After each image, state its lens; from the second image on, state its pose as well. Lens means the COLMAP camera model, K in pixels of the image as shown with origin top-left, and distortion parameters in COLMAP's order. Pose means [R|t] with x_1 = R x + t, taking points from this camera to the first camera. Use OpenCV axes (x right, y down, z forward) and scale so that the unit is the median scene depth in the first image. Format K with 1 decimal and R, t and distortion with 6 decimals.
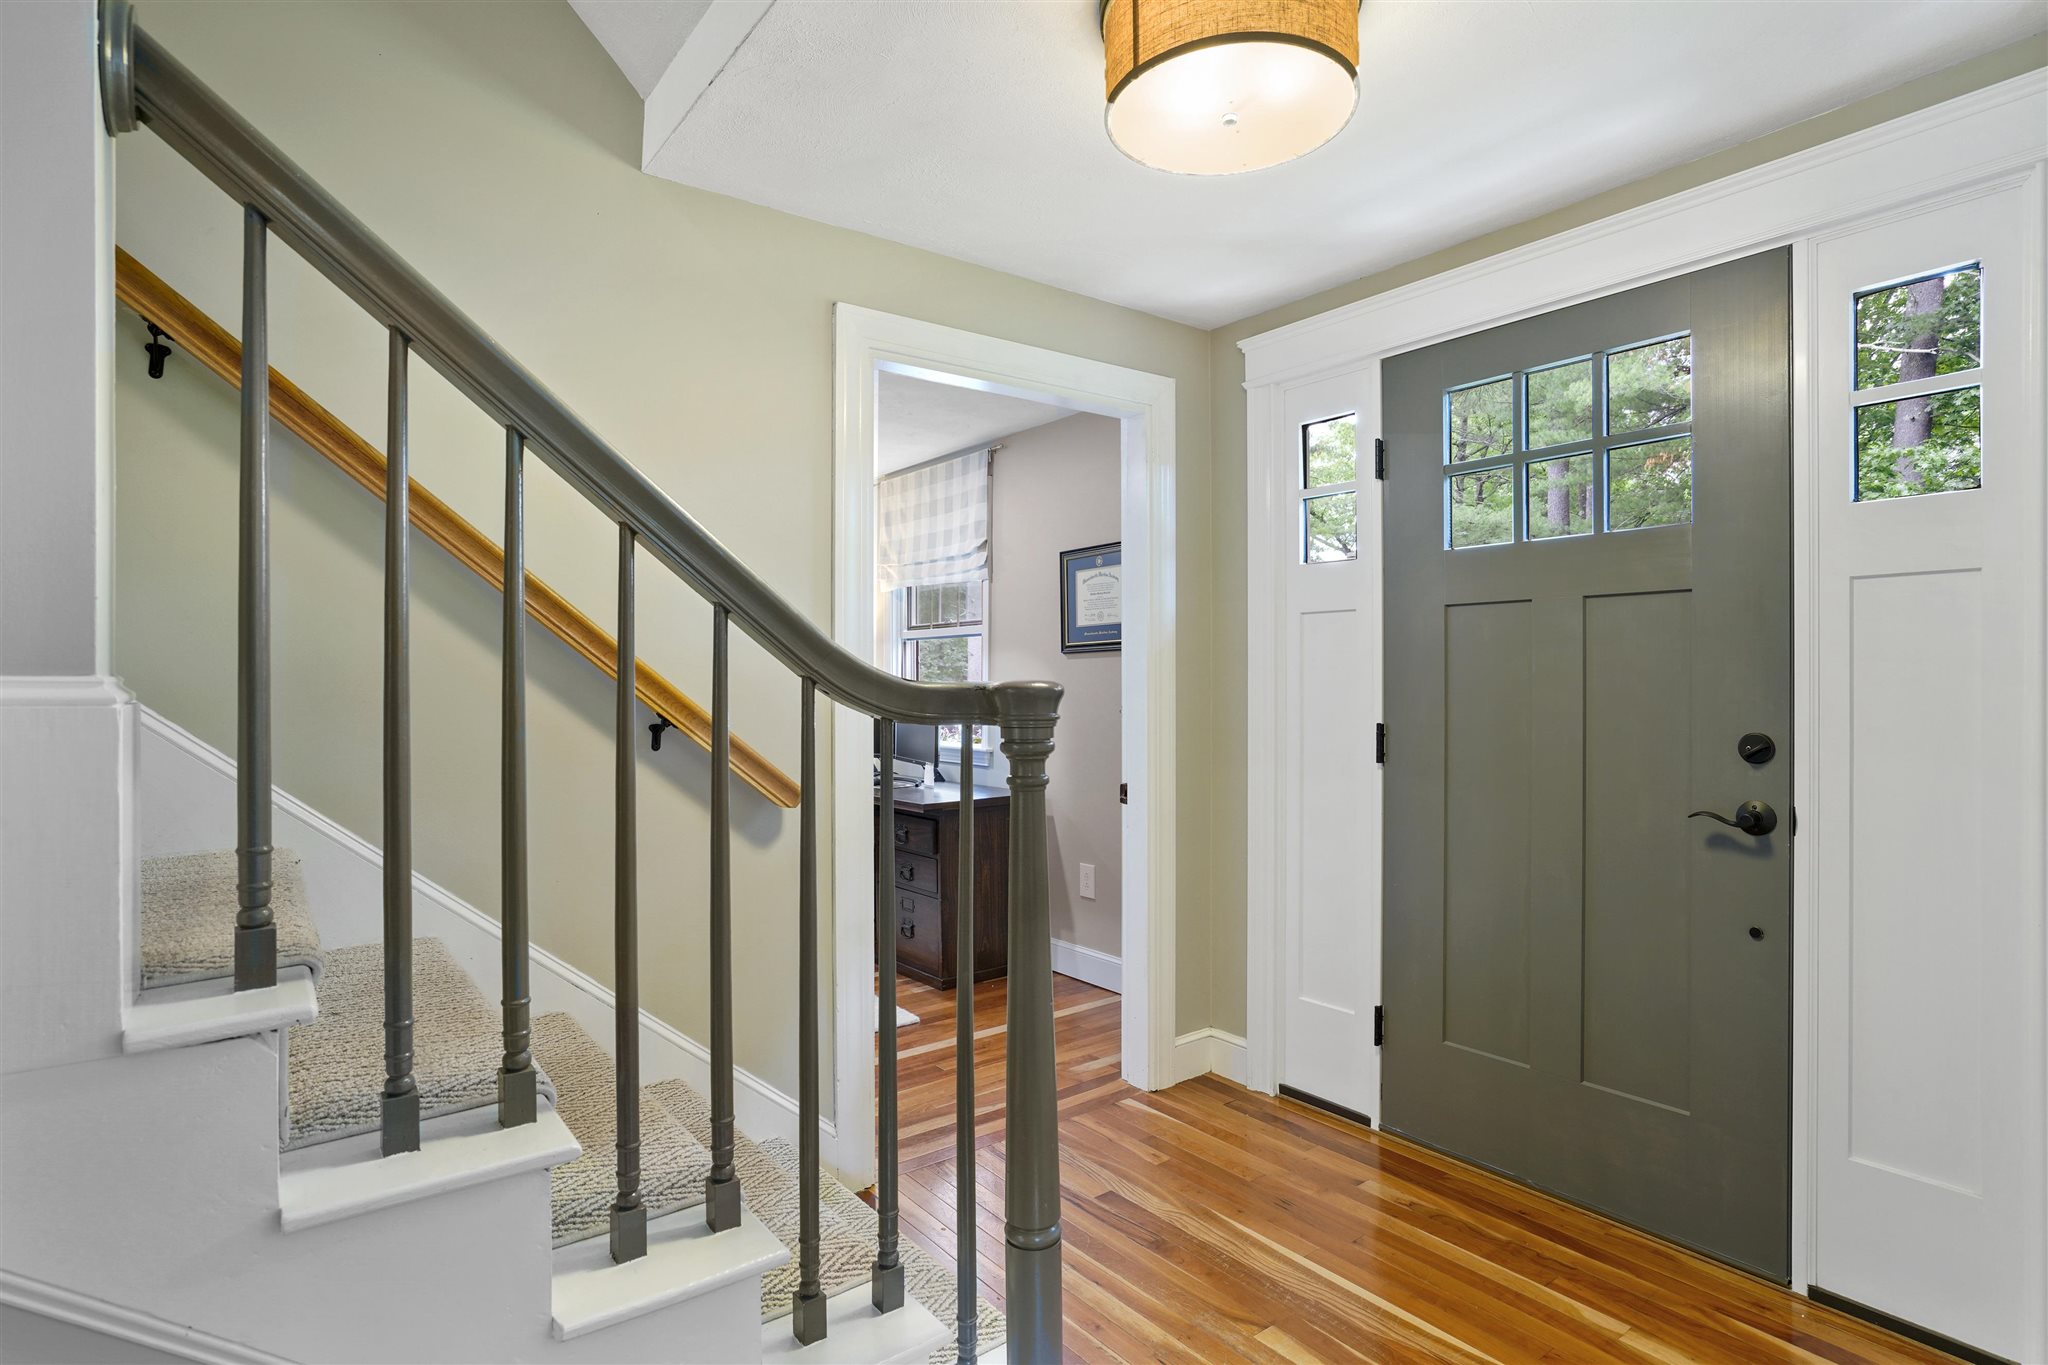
lens RADIAL K [[1042.5, 0, 1017.4], [0, 1042.5, 681.6], [0, 0, 1]] dist [-0.043007, 0.019104]
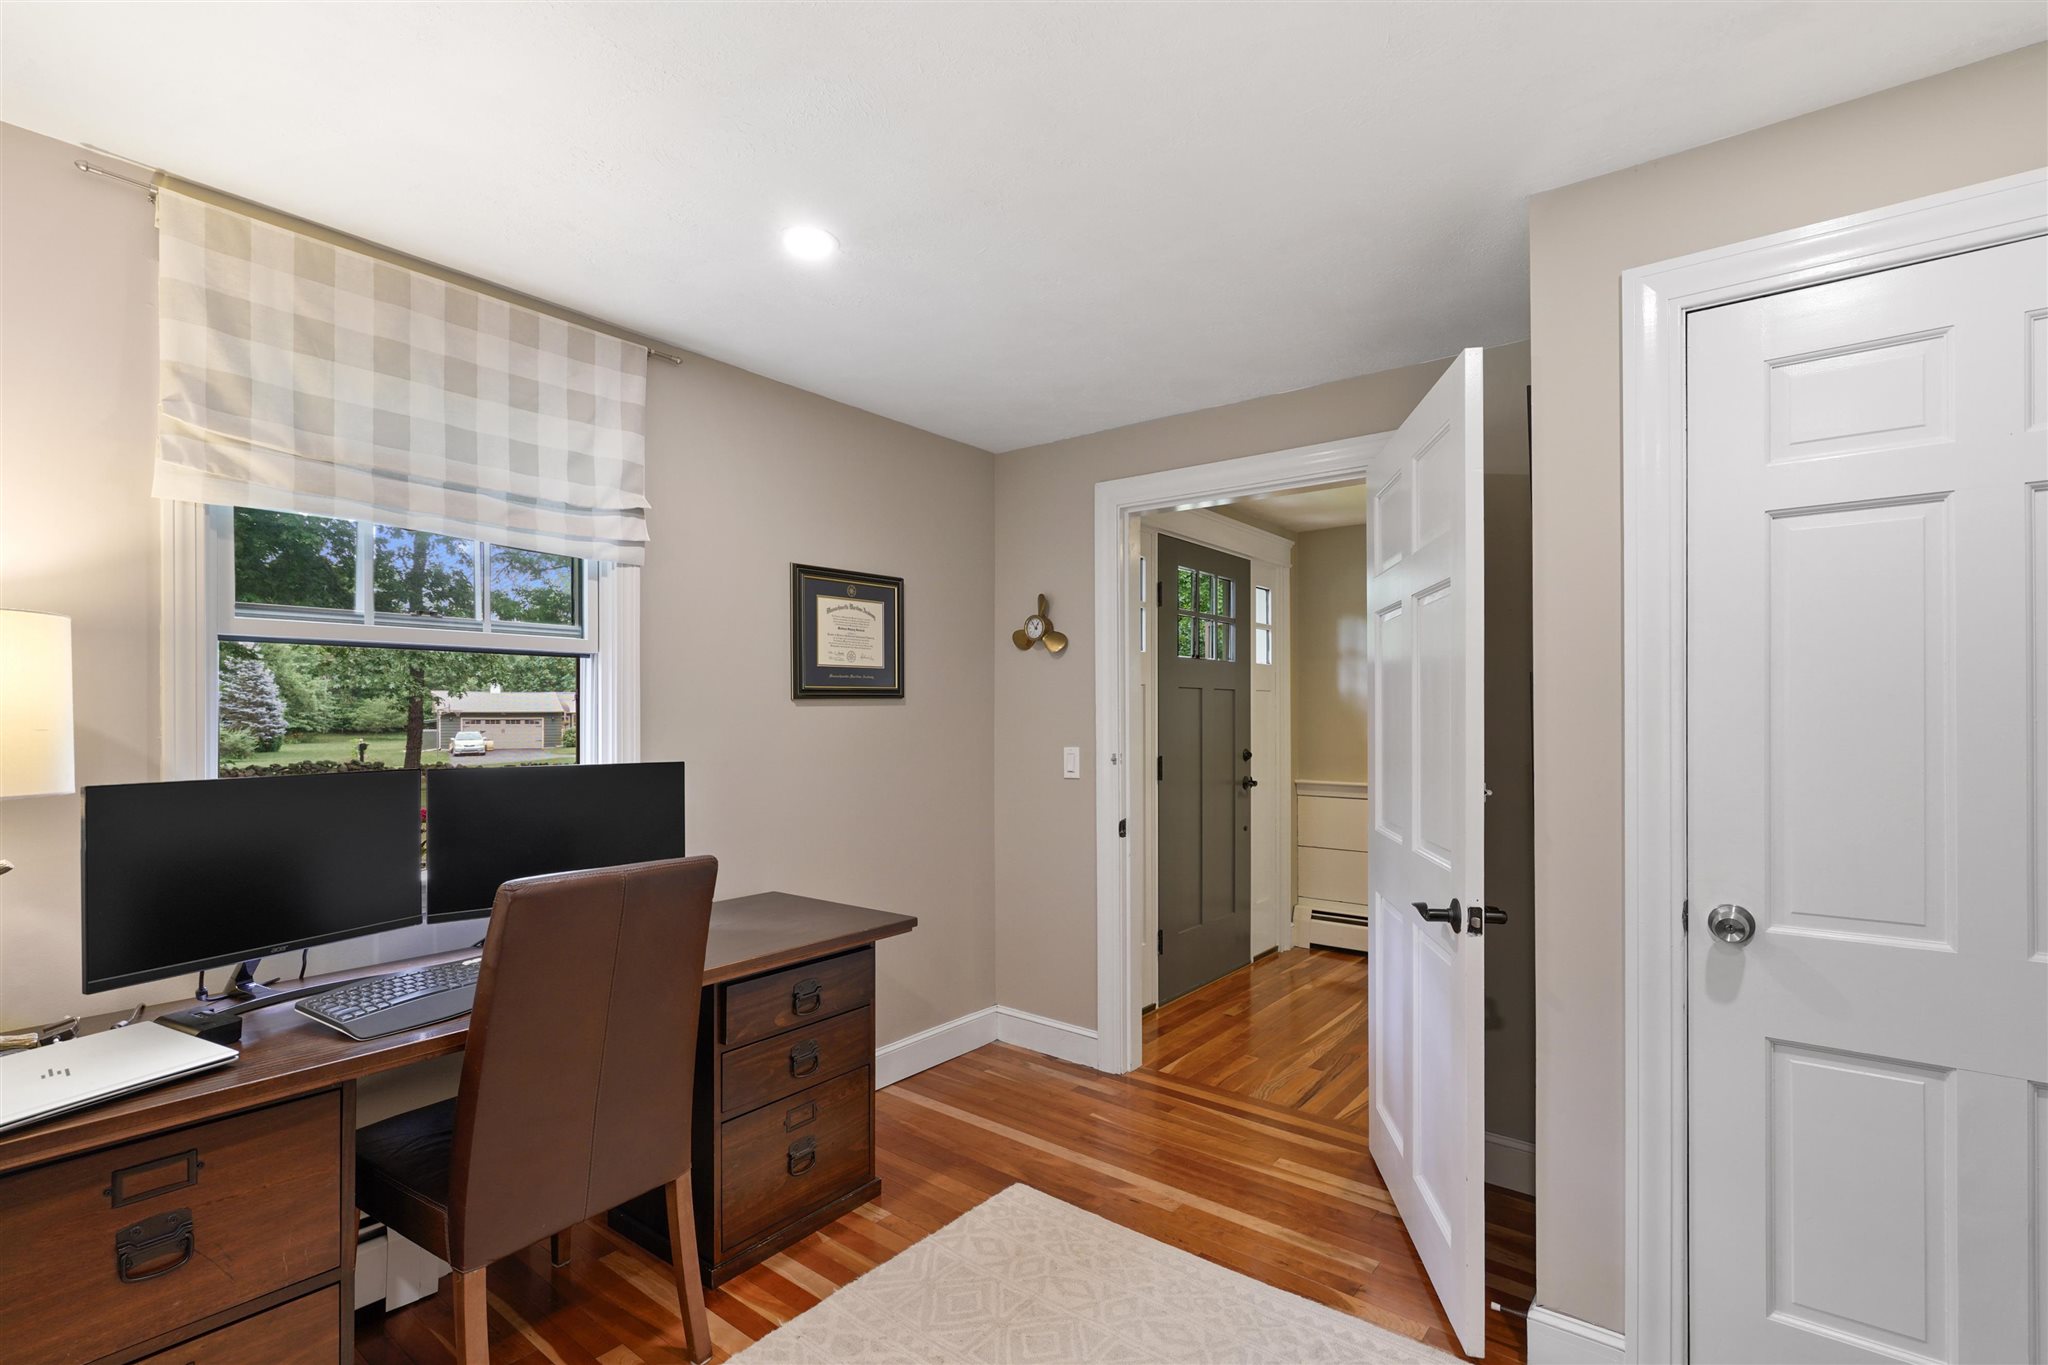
lens RADIAL K [[947.8, 0, 1017.2], [0, 947.8, 700.8], [0, 0, 1]] dist [-0.030002, 0.004580]
pose [[-0.260685, 0.019027, 0.965236, -0.672784], [0.001639, 0.999813, -0.019266, -0.011934], [-0.965423, -0.003441, -0.260667, 1.044030]]
